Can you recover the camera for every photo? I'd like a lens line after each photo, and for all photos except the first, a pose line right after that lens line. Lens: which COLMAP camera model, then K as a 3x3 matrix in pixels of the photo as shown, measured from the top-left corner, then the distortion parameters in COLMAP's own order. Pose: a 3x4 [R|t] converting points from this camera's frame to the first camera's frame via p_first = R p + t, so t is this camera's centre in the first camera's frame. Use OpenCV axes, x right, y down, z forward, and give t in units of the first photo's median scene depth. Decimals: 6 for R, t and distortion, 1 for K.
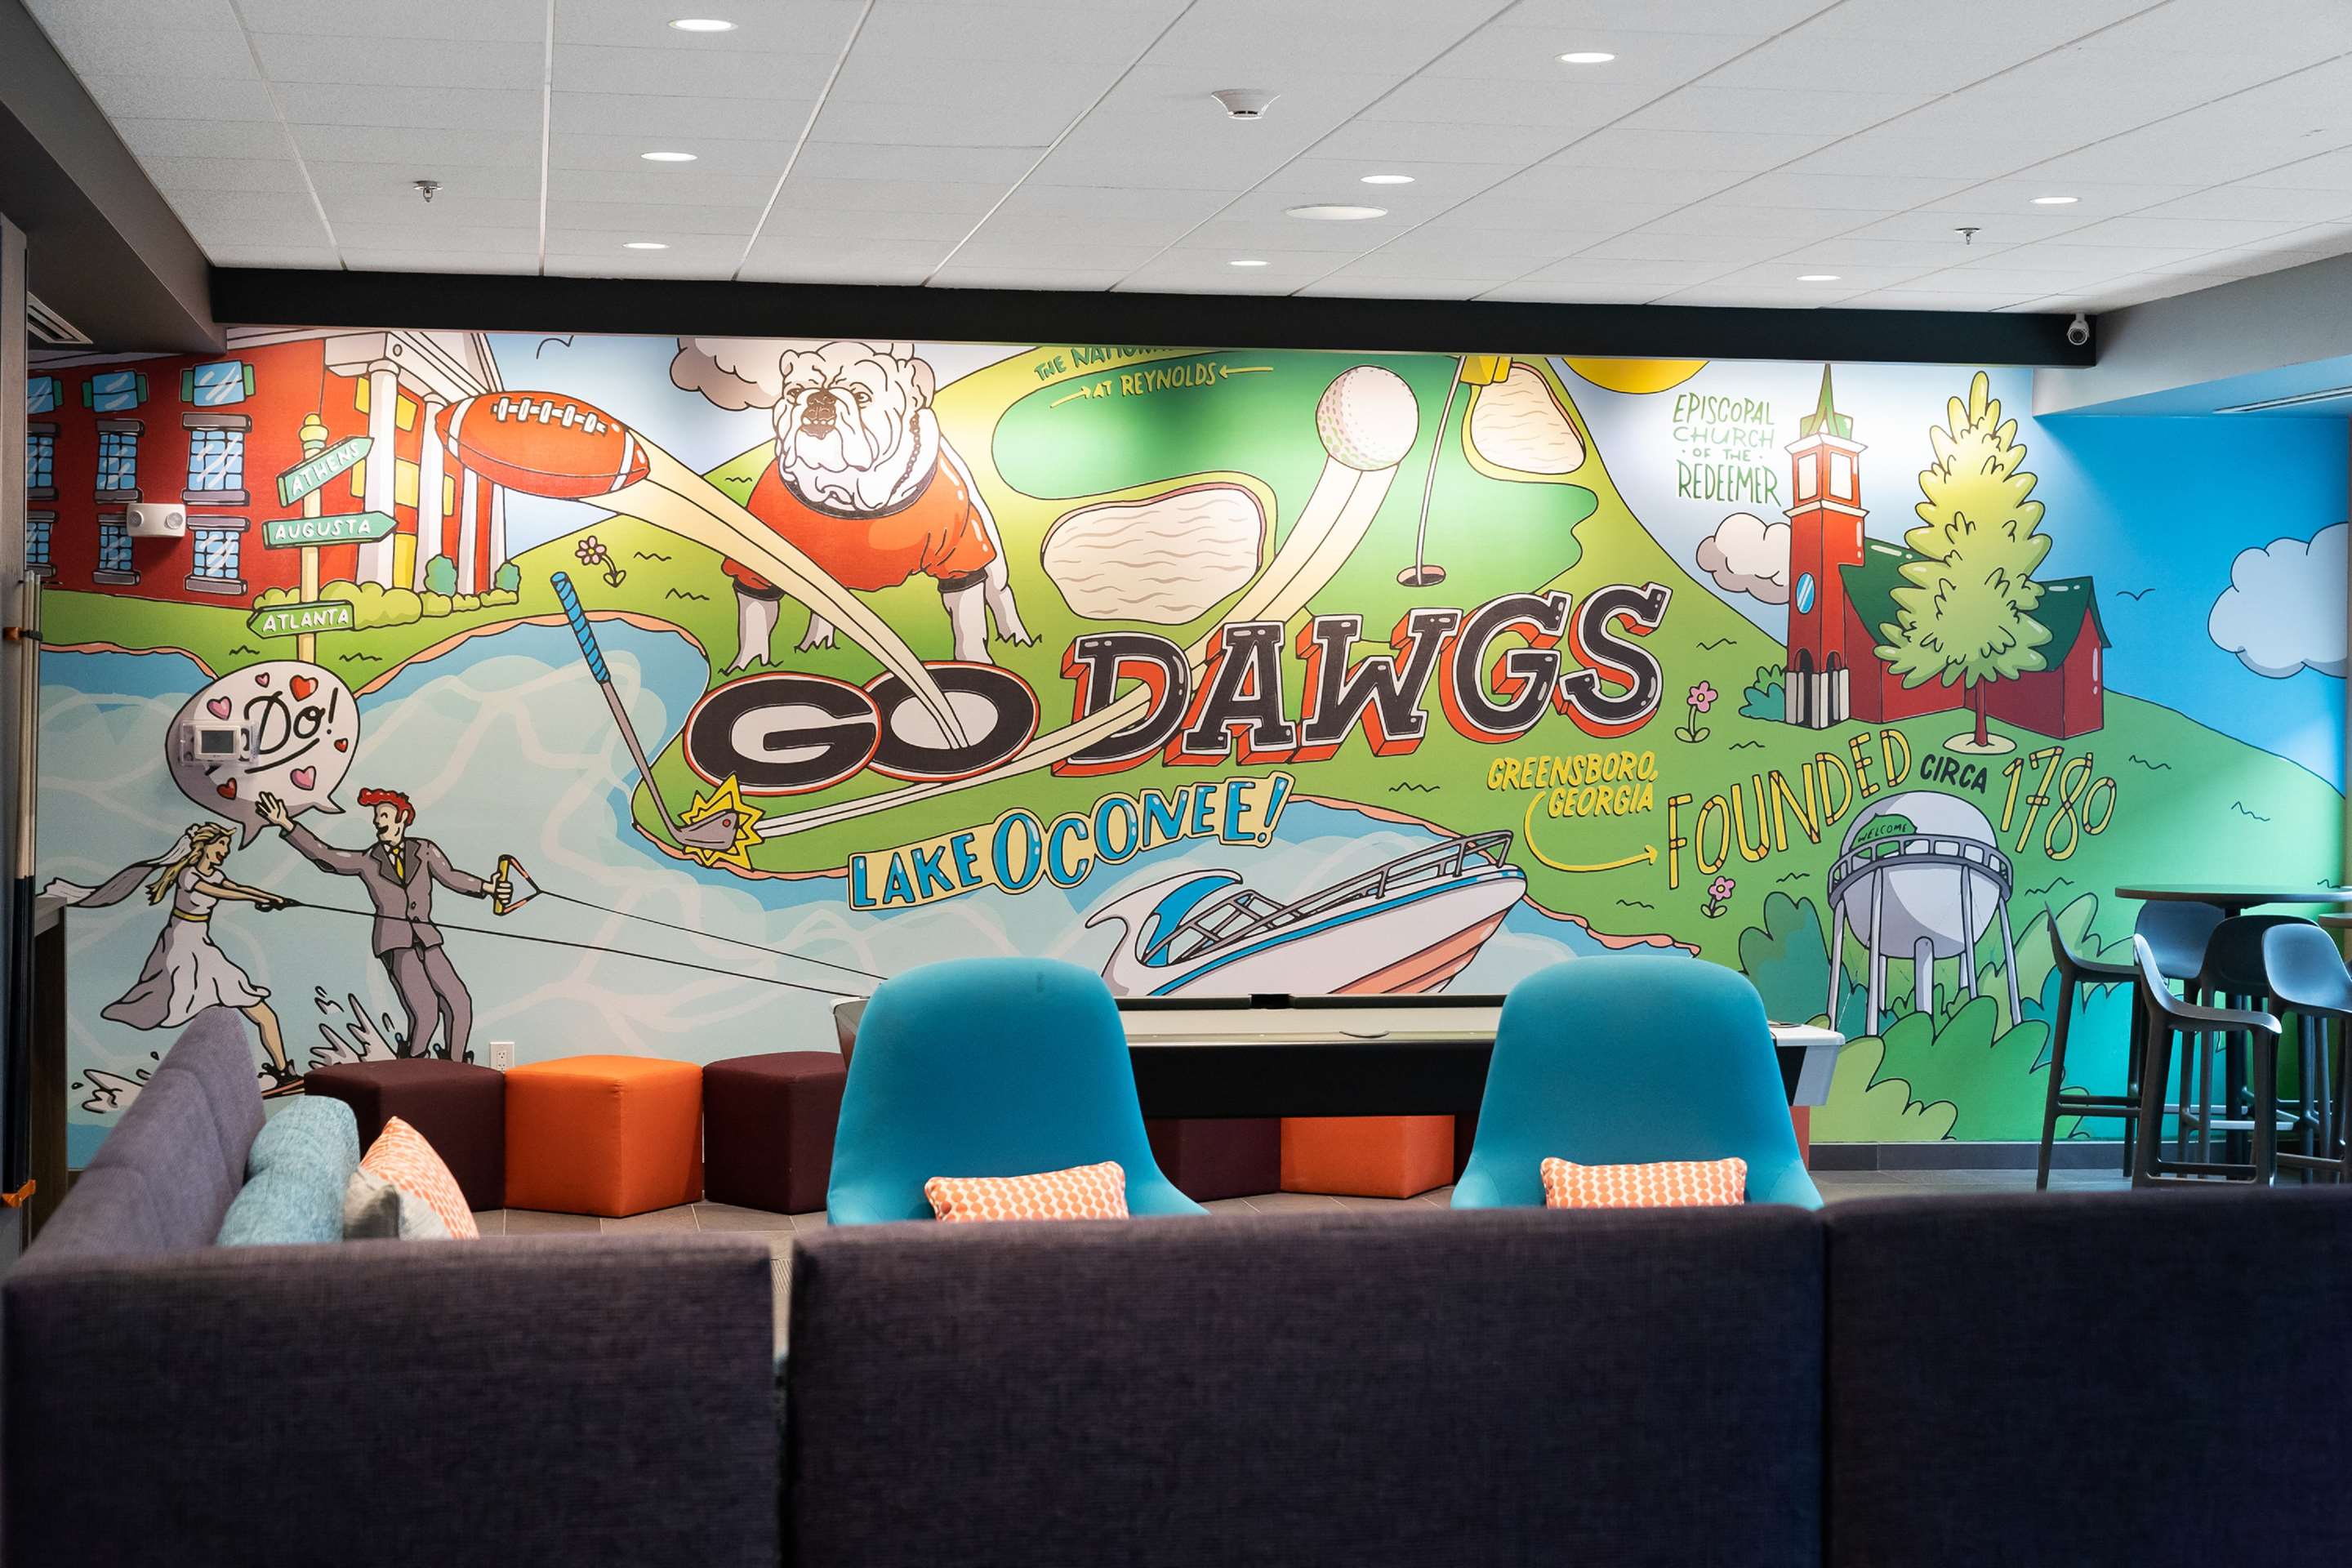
lens RADIAL K [[3623.2, 0, 1182.9], [0, 3623.2, 771.8], [0, 0, 1]] dist [0.015412, 0.000000]
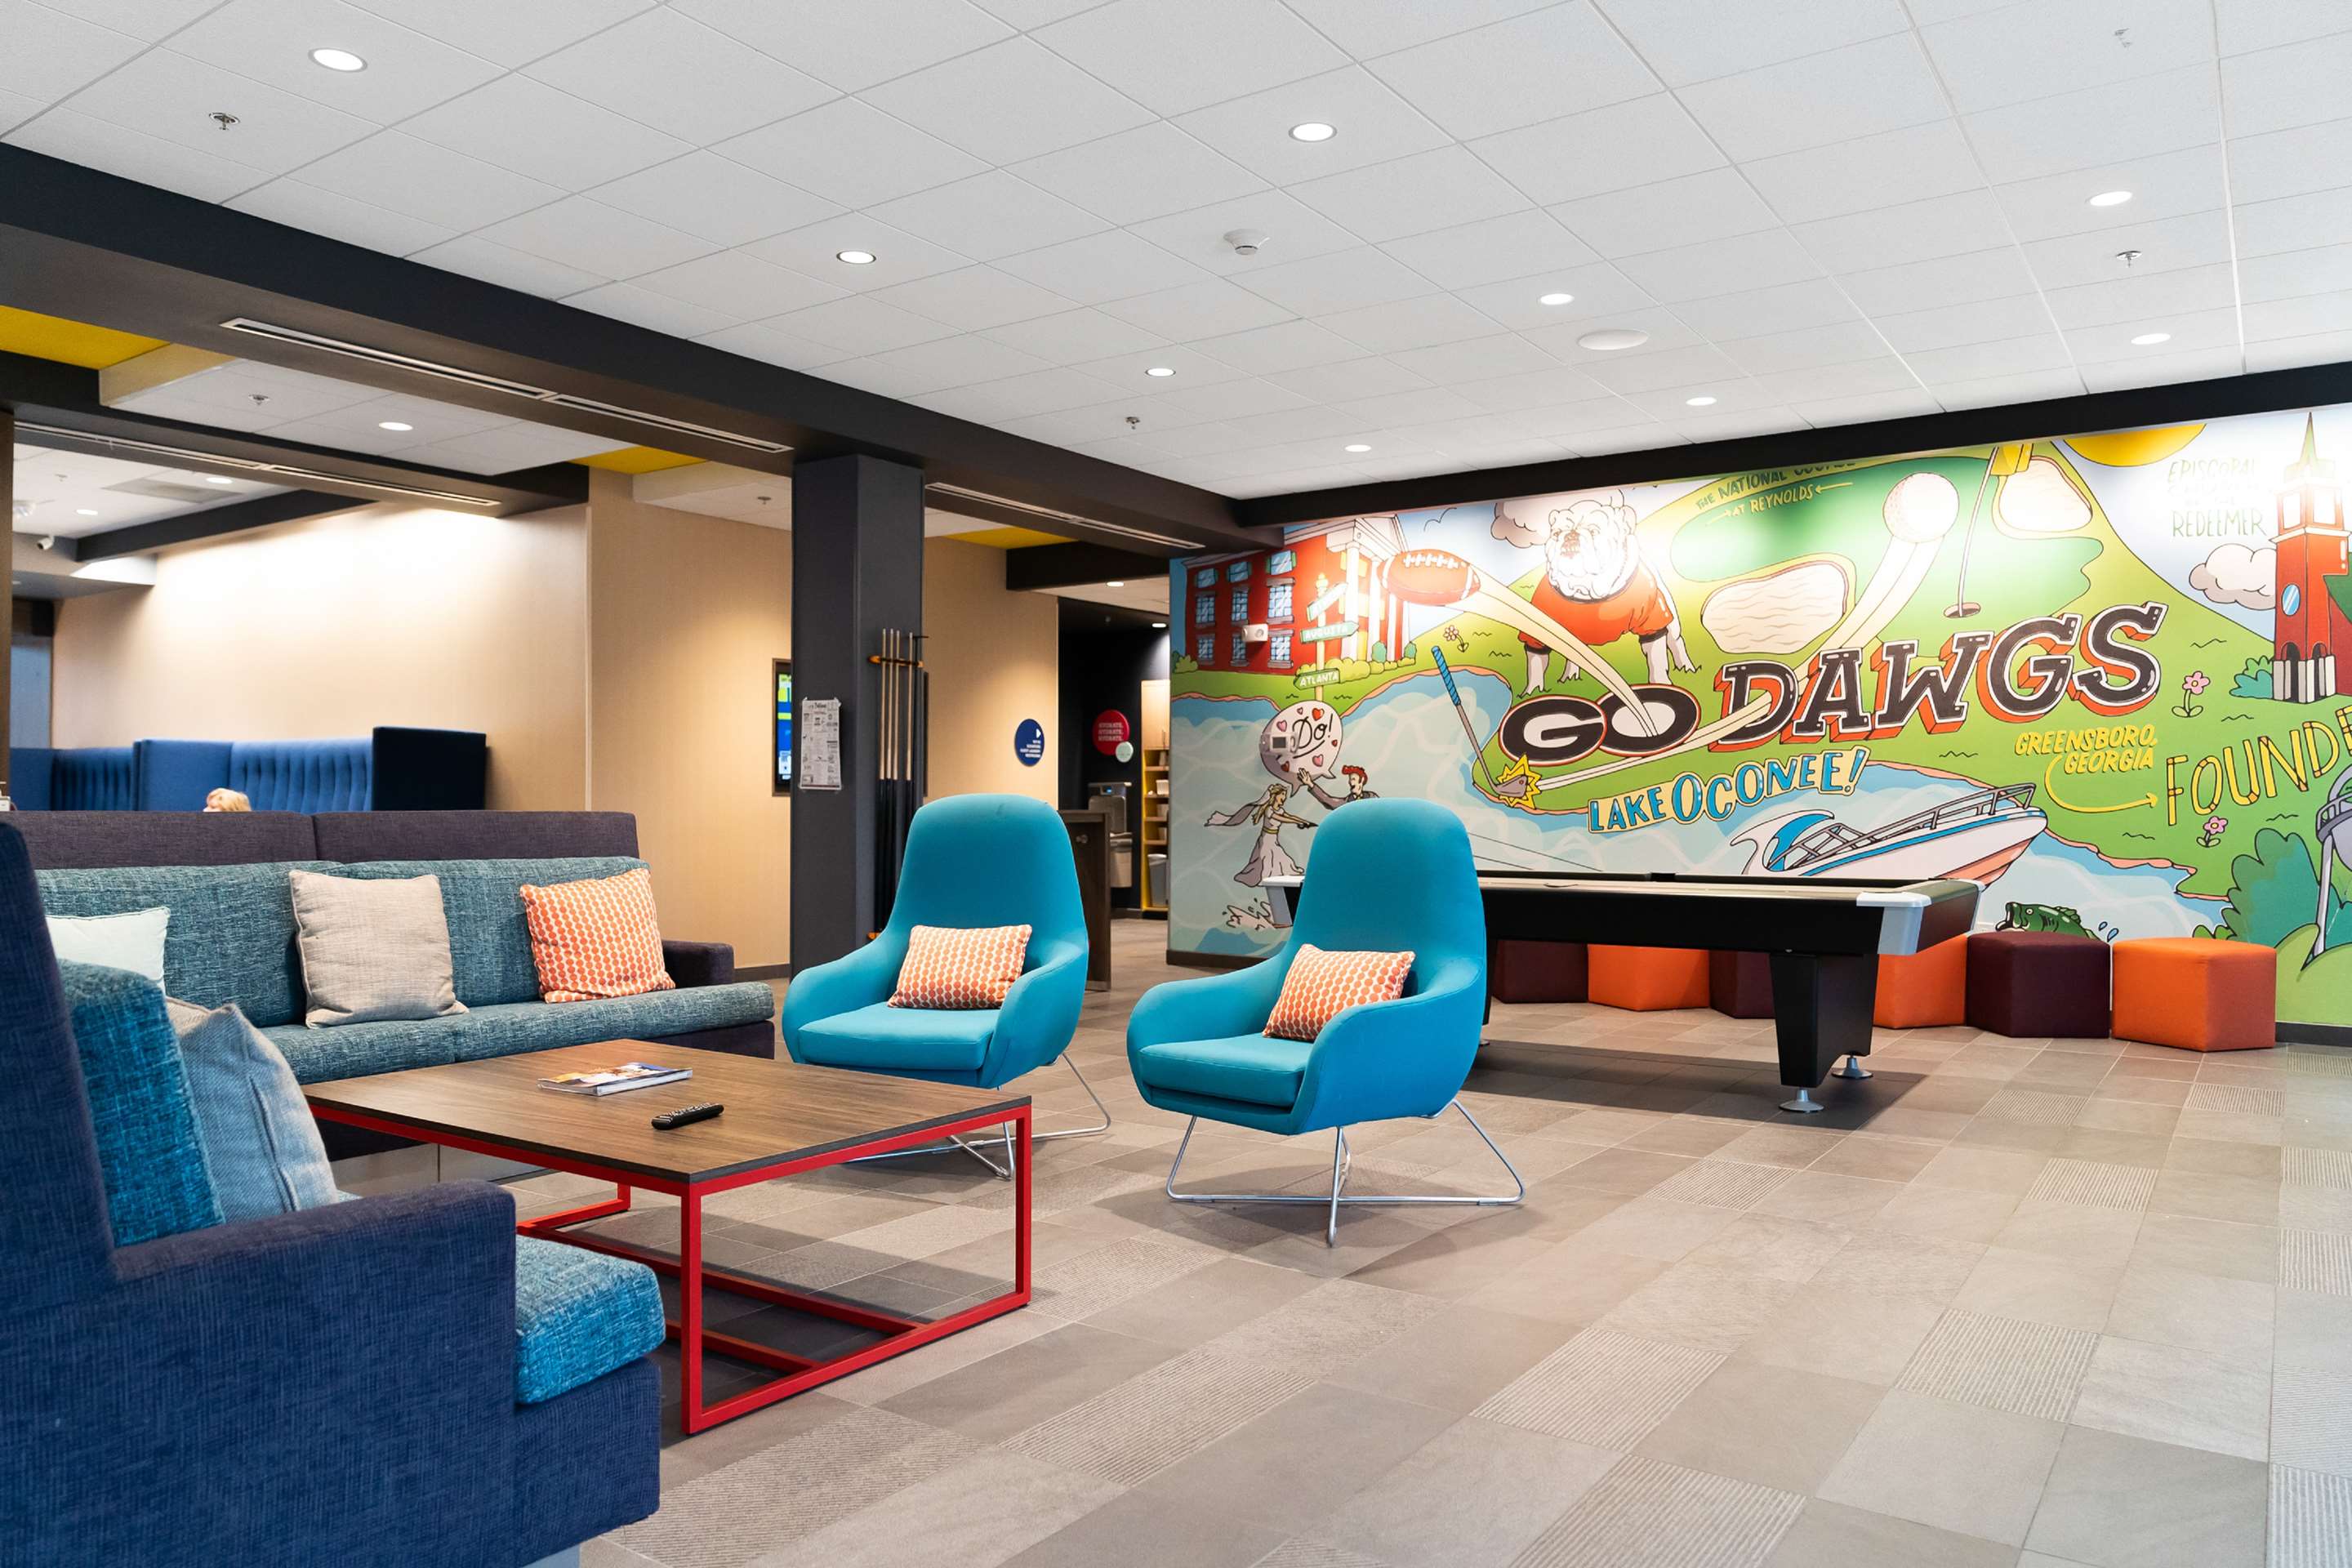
lens RADIAL K [[1620.3, 0, 1182.2], [0, 1620.3, 807.6], [0, 0, 1]] dist [-0.017632, 0.003860]
pose [[0.712736, -0.004166, -0.701420, 0.306075], [-0.008207, 0.999864, -0.014277, 0.038830], [0.701385, 0.015932, 0.712605, 0.321537]]
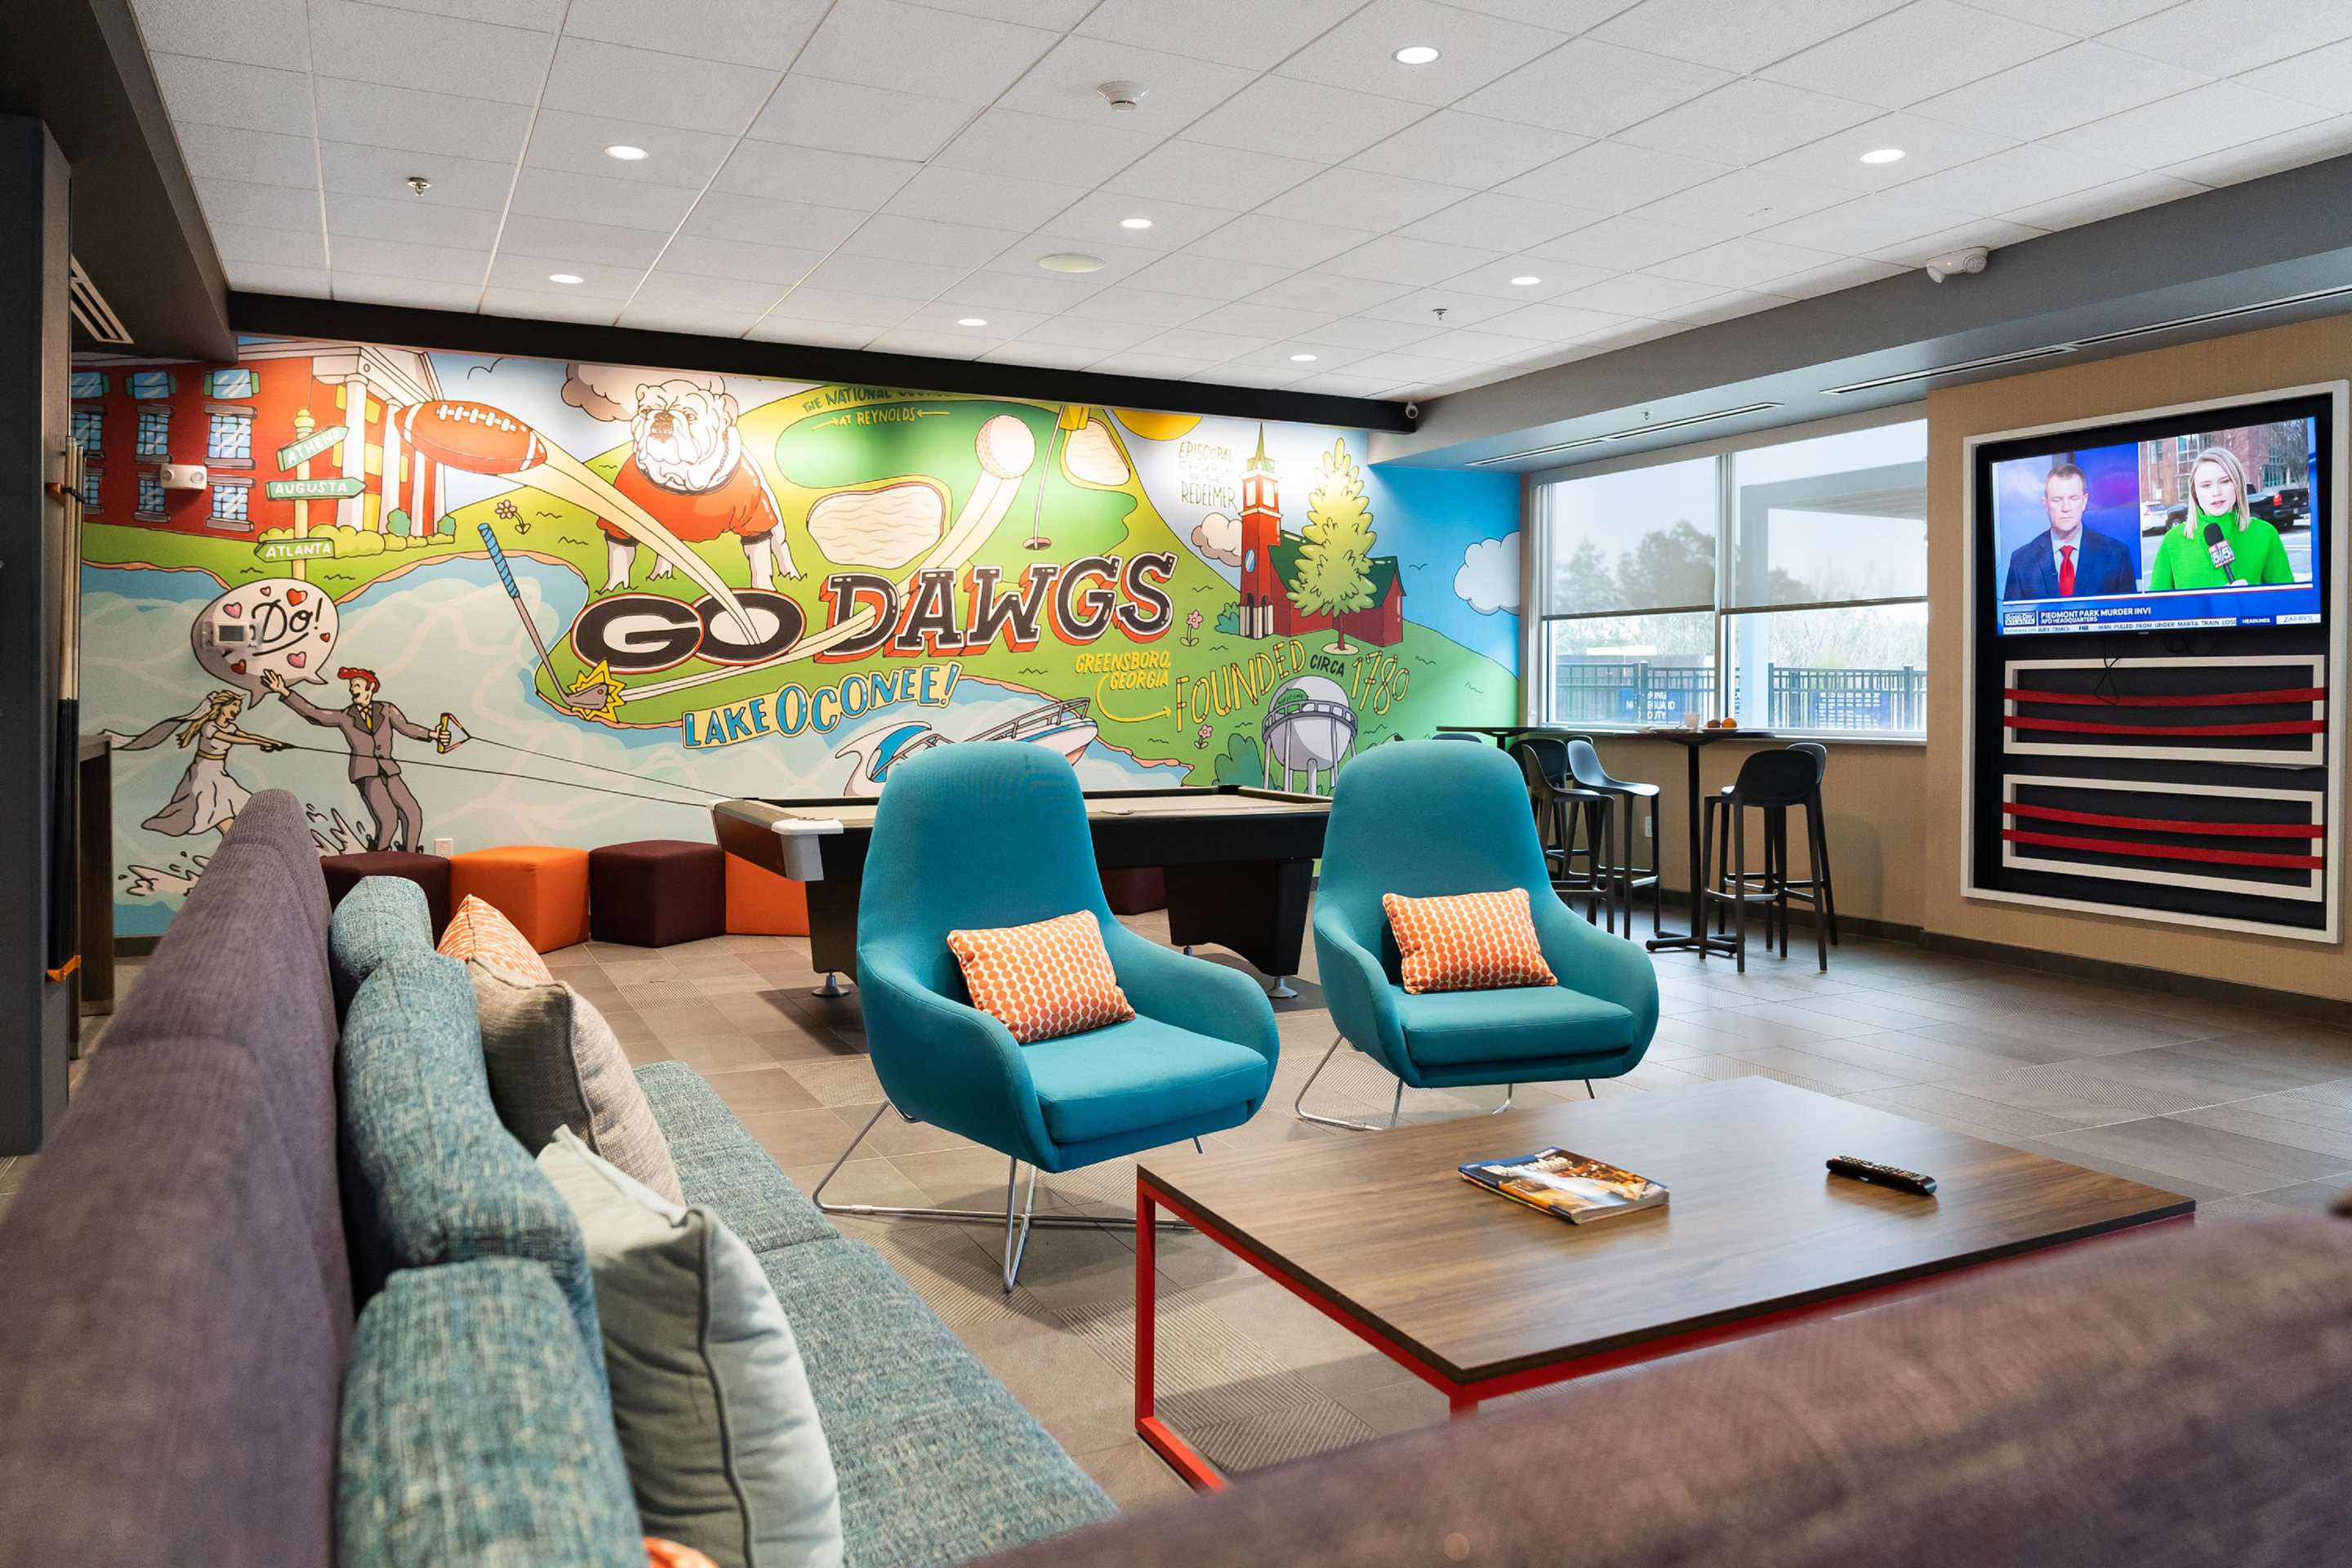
lens RADIAL K [[1620.3, 0, 1157.1], [0, 1620.3, 707.2], [0, 0, 1]] dist [-0.017632, 0.003860]
pose [[0.962896, -0.004757, 0.269830, -0.083348], [0.006319, 0.999968, -0.004918, 0.025330], [-0.269798, 0.006441, 0.962895, 0.279984]]
